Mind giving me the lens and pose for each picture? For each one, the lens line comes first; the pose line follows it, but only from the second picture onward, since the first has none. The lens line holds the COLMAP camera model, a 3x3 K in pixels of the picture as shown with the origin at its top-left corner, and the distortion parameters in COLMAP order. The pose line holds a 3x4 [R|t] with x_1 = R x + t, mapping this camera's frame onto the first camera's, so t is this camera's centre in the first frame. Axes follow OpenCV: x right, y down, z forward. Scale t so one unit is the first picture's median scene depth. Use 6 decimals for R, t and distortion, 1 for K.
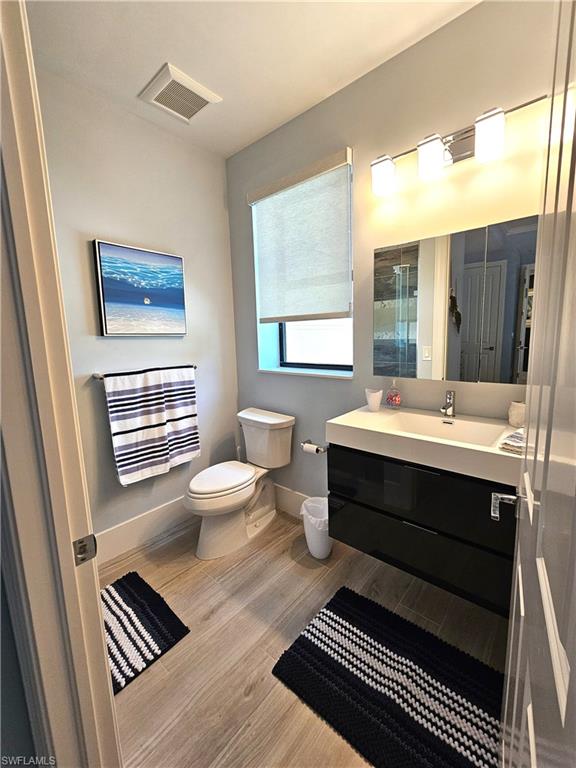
lens RADIAL K [[318.5, 0, 287.8], [0, 318.5, 381.2], [0, 0, 1]] dist [0.000487, -0.000358]
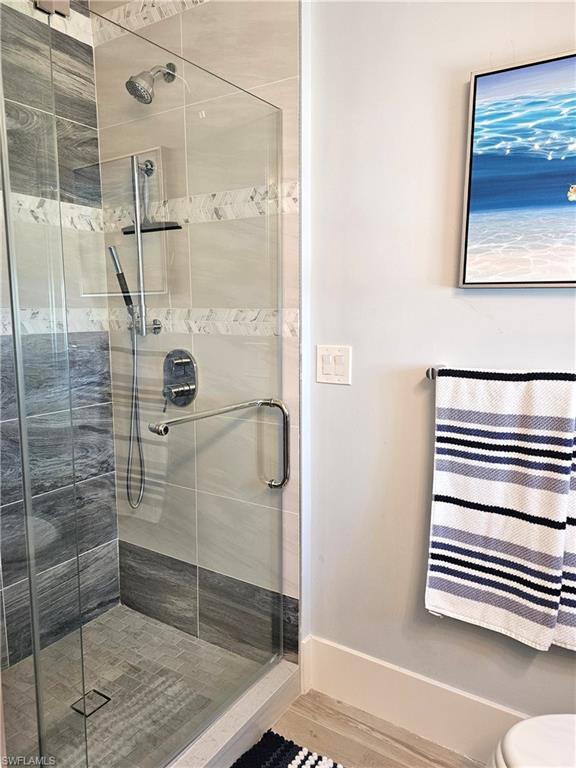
lens RADIAL K [[525.7, 0, 288.9], [0, 525.7, 382.9], [0, 0, 1]] dist [0.052317, -0.026666]
pose [[0.162305, 0.158600, -0.973911, 0.149619], [-0.150020, 0.979491, 0.134508, -0.069144], [0.975270, 0.124274, 0.182770, 0.597988]]
